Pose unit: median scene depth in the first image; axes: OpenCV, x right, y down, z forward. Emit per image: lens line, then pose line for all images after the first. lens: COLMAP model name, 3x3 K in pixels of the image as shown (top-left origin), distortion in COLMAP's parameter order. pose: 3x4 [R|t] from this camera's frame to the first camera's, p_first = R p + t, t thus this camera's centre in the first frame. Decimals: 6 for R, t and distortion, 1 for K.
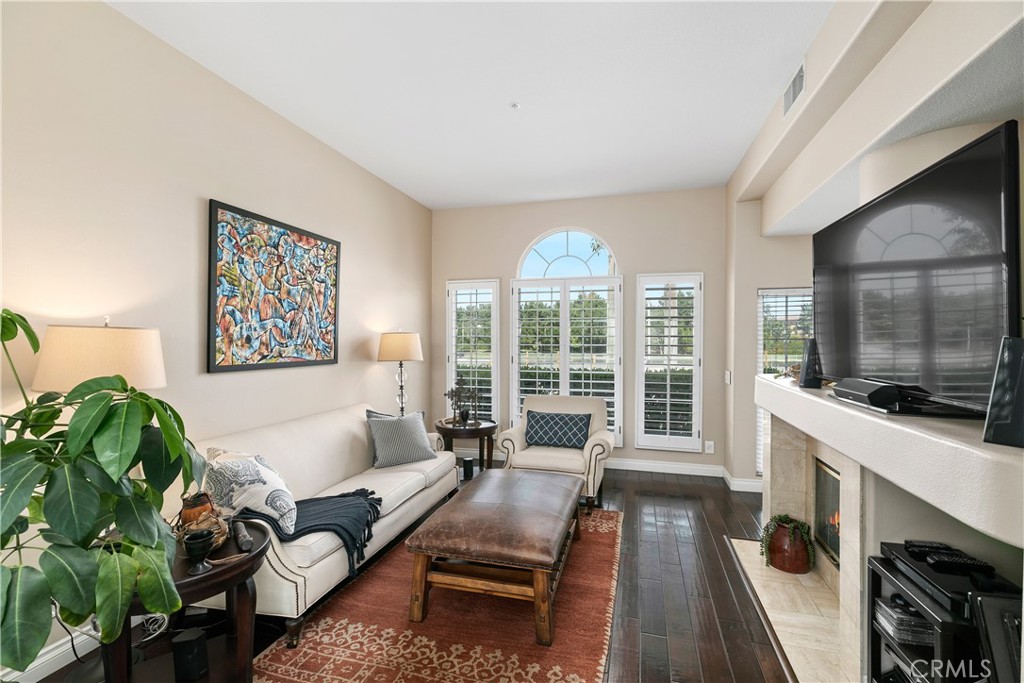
lens RADIAL K [[454.0, 0, 514.5], [0, 454.0, 338.5], [0, 0, 1]] dist [0.015647, -0.000369]
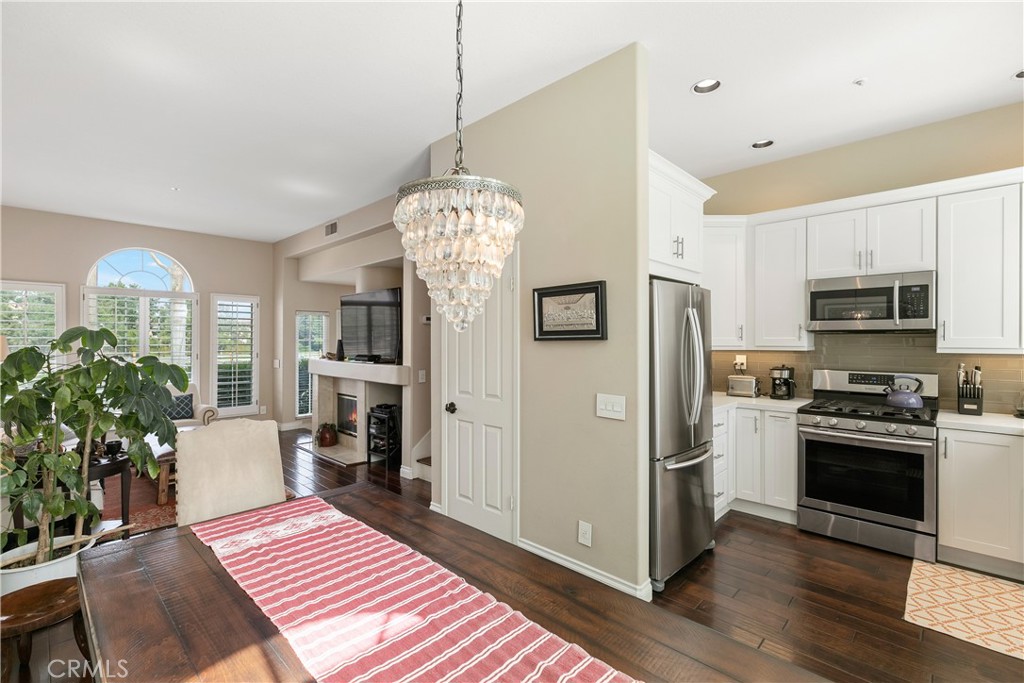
lens RADIAL K [[454.0, 0, 514.5], [0, 454.0, 338.5], [0, 0, 1]] dist [0.015647, -0.000369]
pose [[0.466428, 0.001314, 0.884558, -0.553246], [-0.001763, 0.999998, -0.000556, -0.005676], [-0.884558, -0.001300, 0.466429, -0.486408]]
